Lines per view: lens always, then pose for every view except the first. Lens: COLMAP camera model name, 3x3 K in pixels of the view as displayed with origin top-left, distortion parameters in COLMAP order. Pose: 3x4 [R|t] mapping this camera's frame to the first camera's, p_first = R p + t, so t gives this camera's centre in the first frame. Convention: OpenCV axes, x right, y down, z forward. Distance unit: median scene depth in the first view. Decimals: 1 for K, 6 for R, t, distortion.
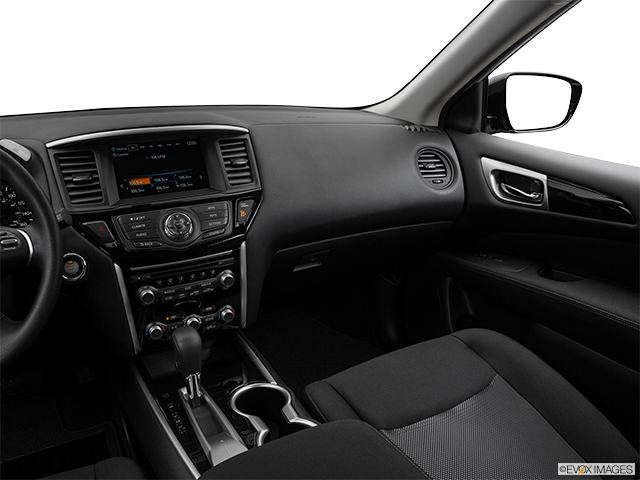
lens RADIAL K [[488.9, 0, 320.0], [0, 488.9, 240.0], [0, 0, 1]] dist [-0.116590, 0.068570]
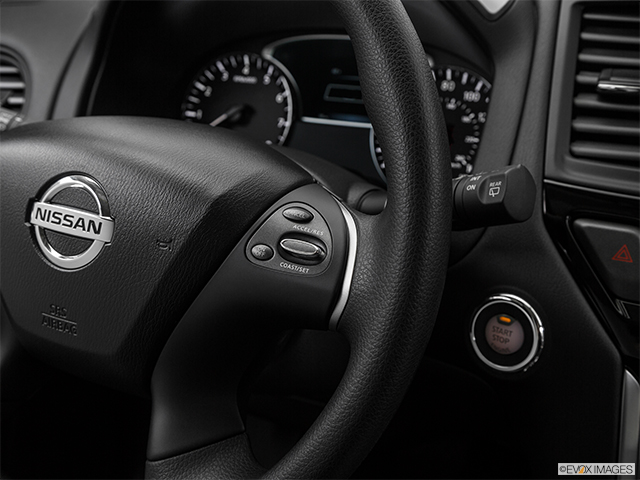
lens RADIAL K [[752.0, 0, 320.2], [0, 752.0, 255.4], [0, 0, 1]] dist [-0.000851, 0.001046]
pose [[0.584672, 0.324360, -0.743606, -0.200821], [-0.245782, 0.944338, 0.218669, -0.081225], [0.773143, 0.054916, 0.631850, 0.521511]]
